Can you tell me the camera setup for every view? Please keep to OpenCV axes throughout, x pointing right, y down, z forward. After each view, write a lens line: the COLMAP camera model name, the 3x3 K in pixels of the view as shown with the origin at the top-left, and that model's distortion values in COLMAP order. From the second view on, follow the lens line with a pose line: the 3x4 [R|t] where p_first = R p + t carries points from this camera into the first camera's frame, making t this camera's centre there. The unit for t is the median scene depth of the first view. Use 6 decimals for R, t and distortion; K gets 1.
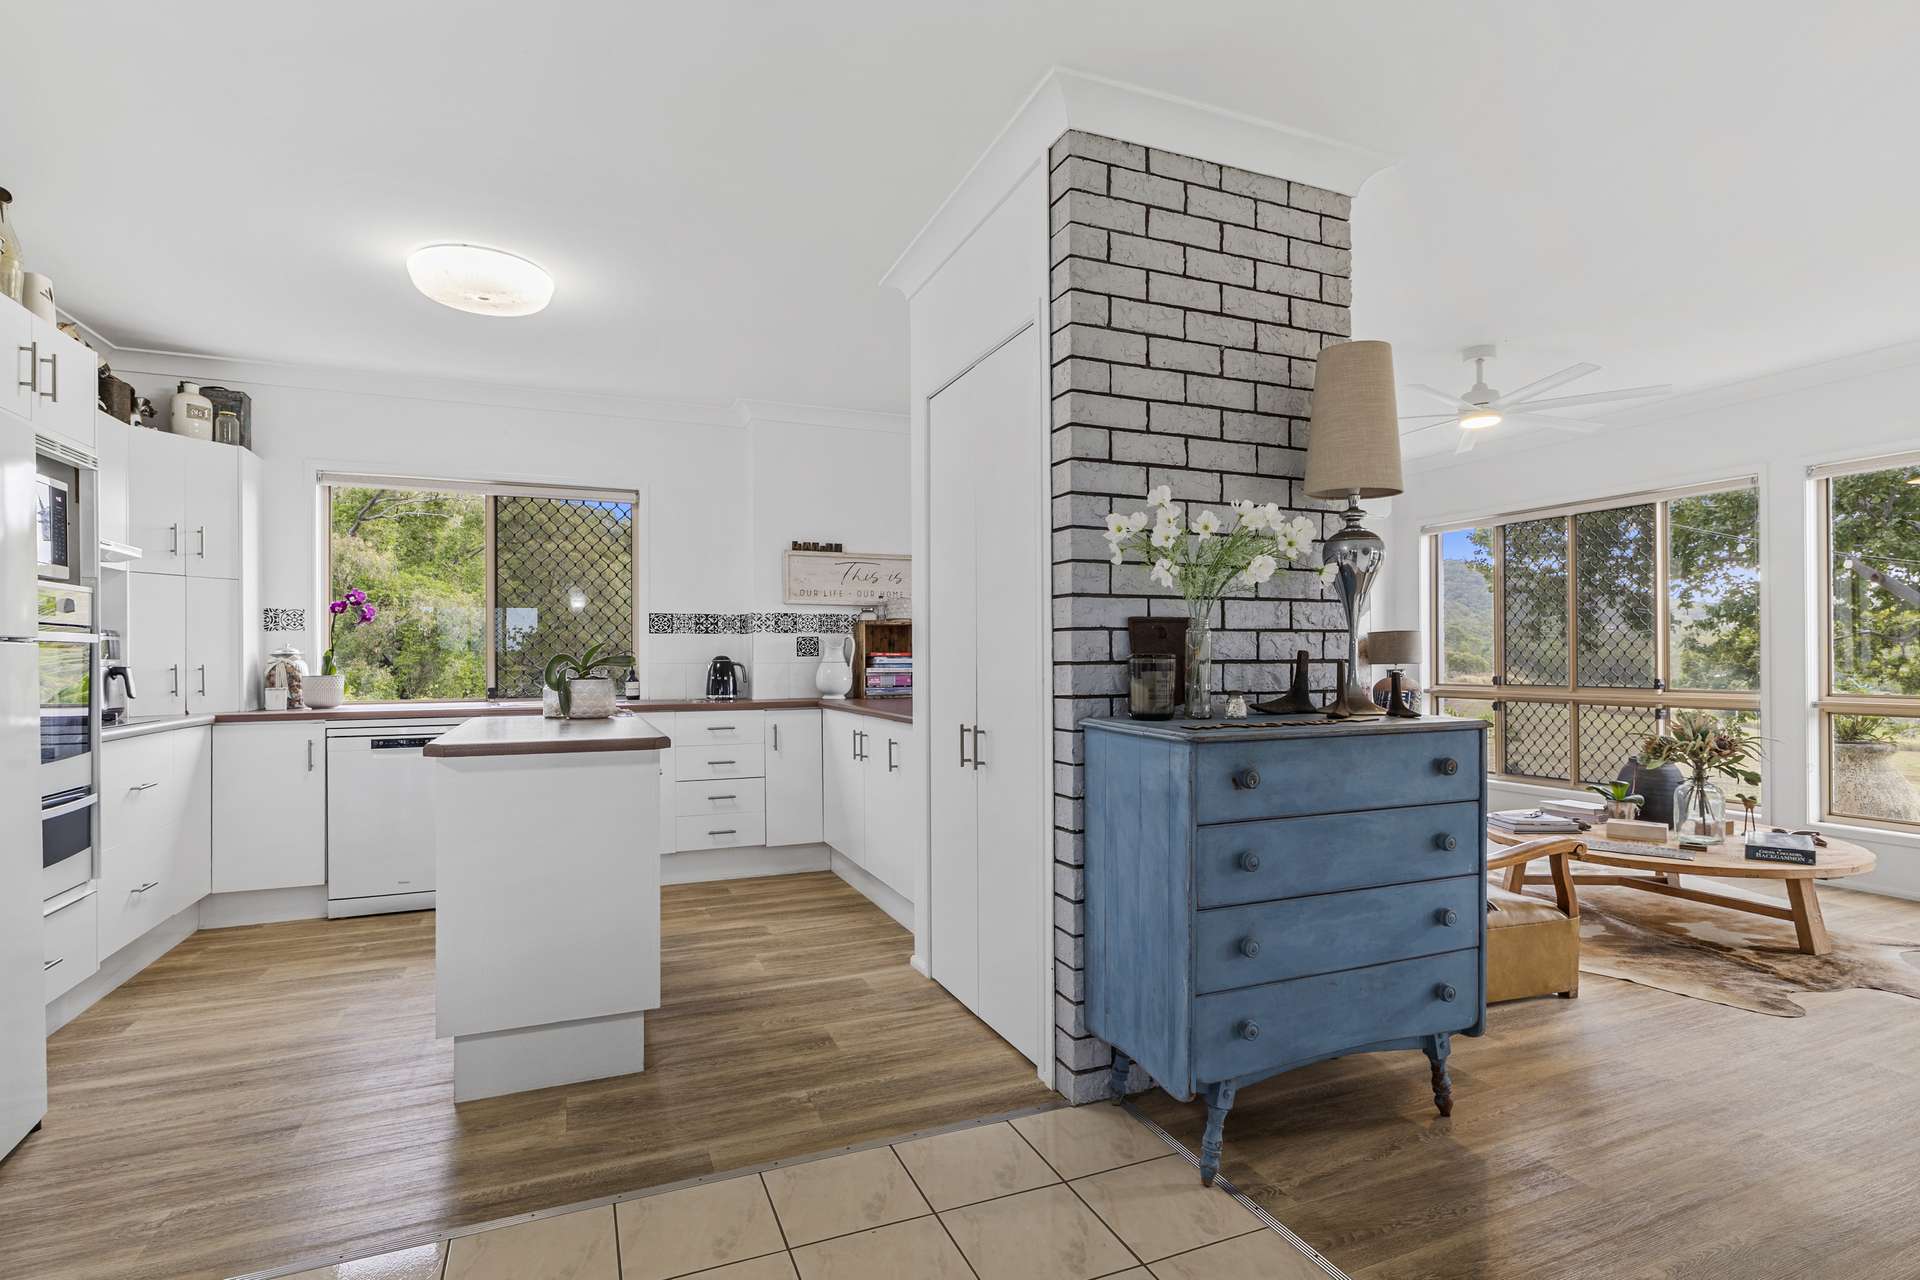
lens RADIAL K [[926.3, 0, 964.0], [0, 926.3, 655.5], [0, 0, 1]] dist [-0.000256, -0.001127]
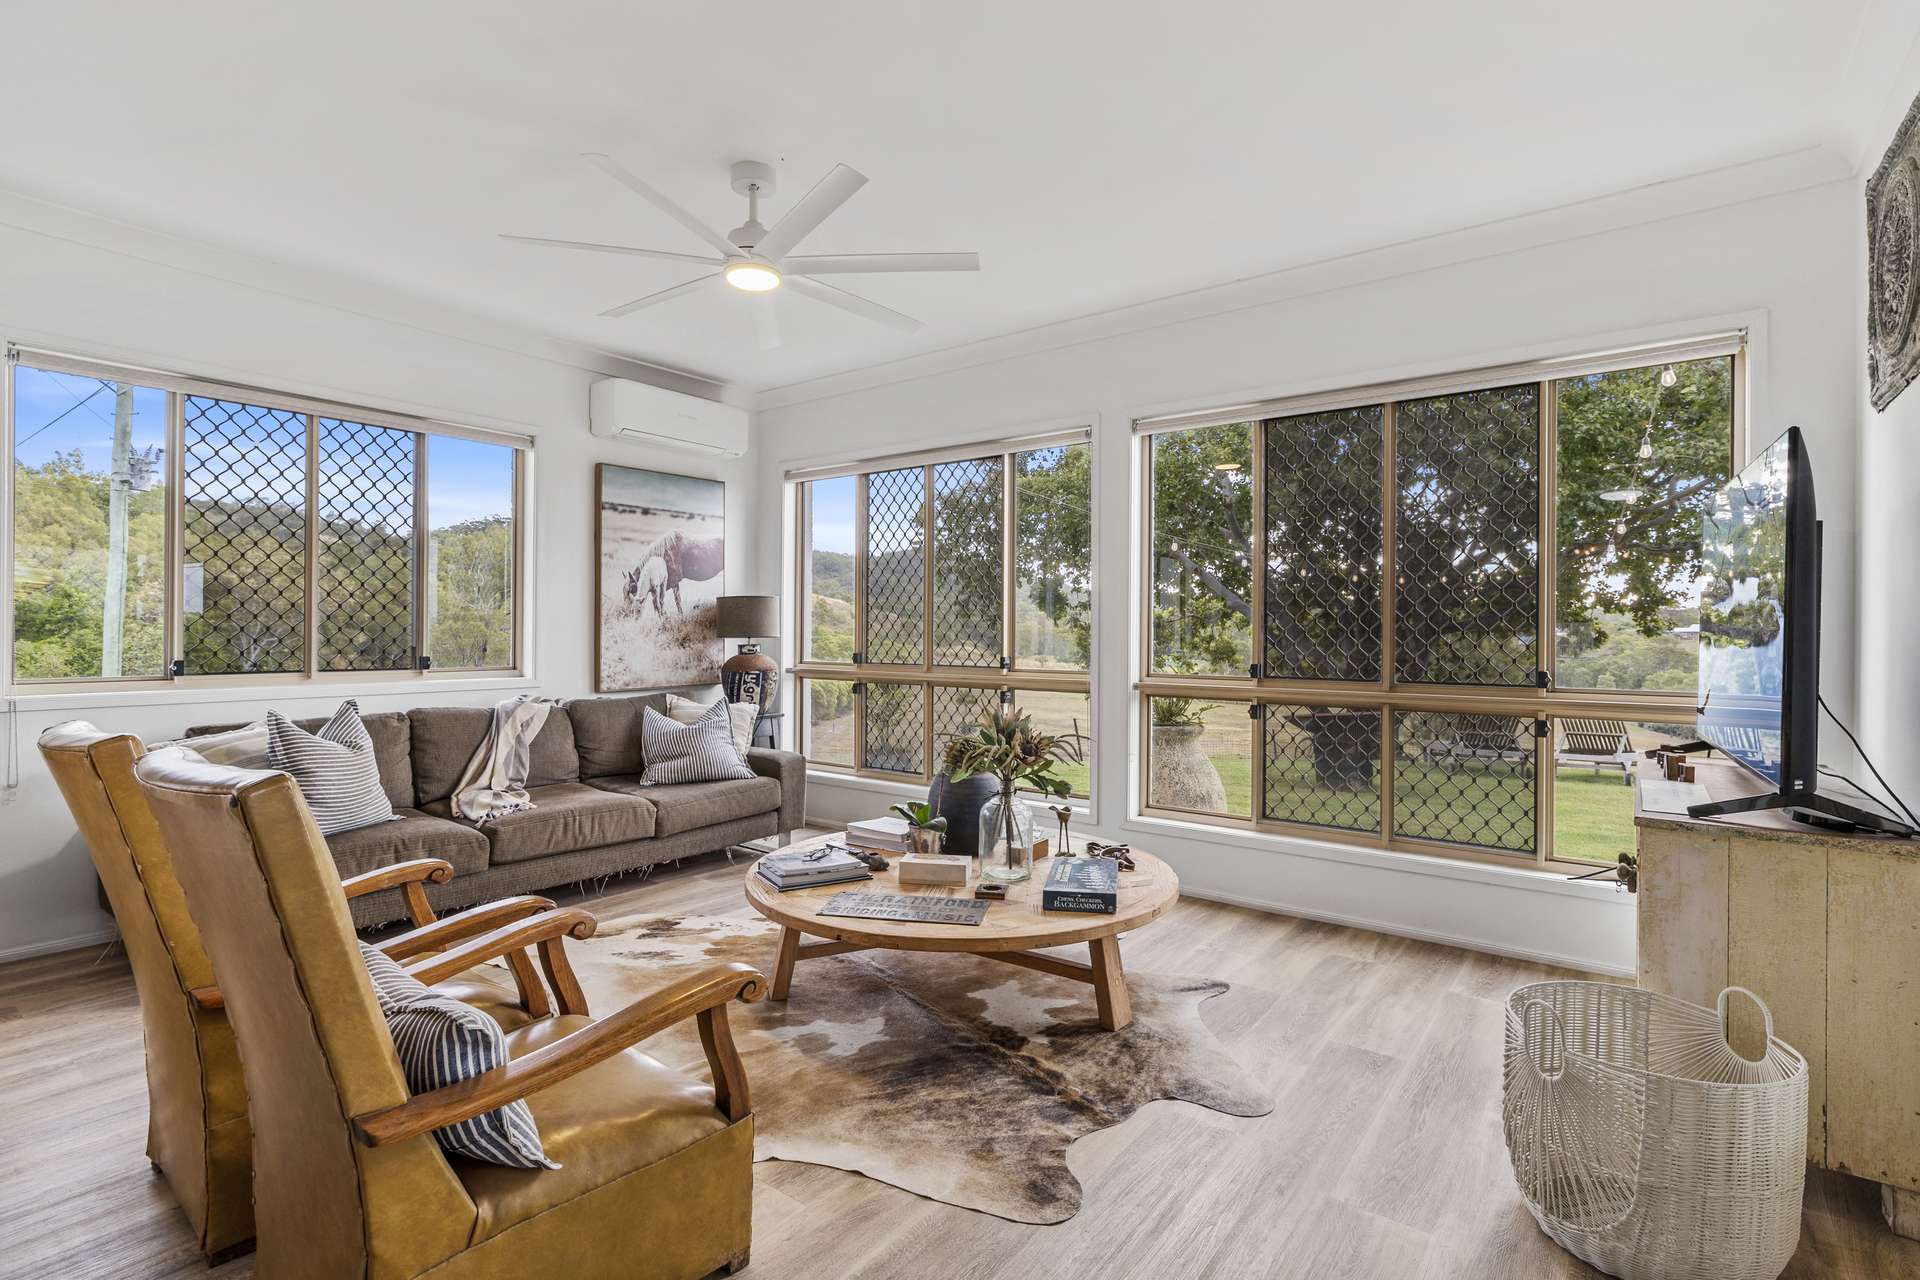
lens RADIAL K [[926.3, 0, 955.4], [0, 926.3, 637.4], [0, 0, 1]] dist [-0.000256, -0.001127]
pose [[0.866604, 0.007616, 0.498939, 0.370129], [-0.012733, 0.999895, 0.006853, 0.001800], [-0.498834, -0.012292, 0.866610, 0.358558]]
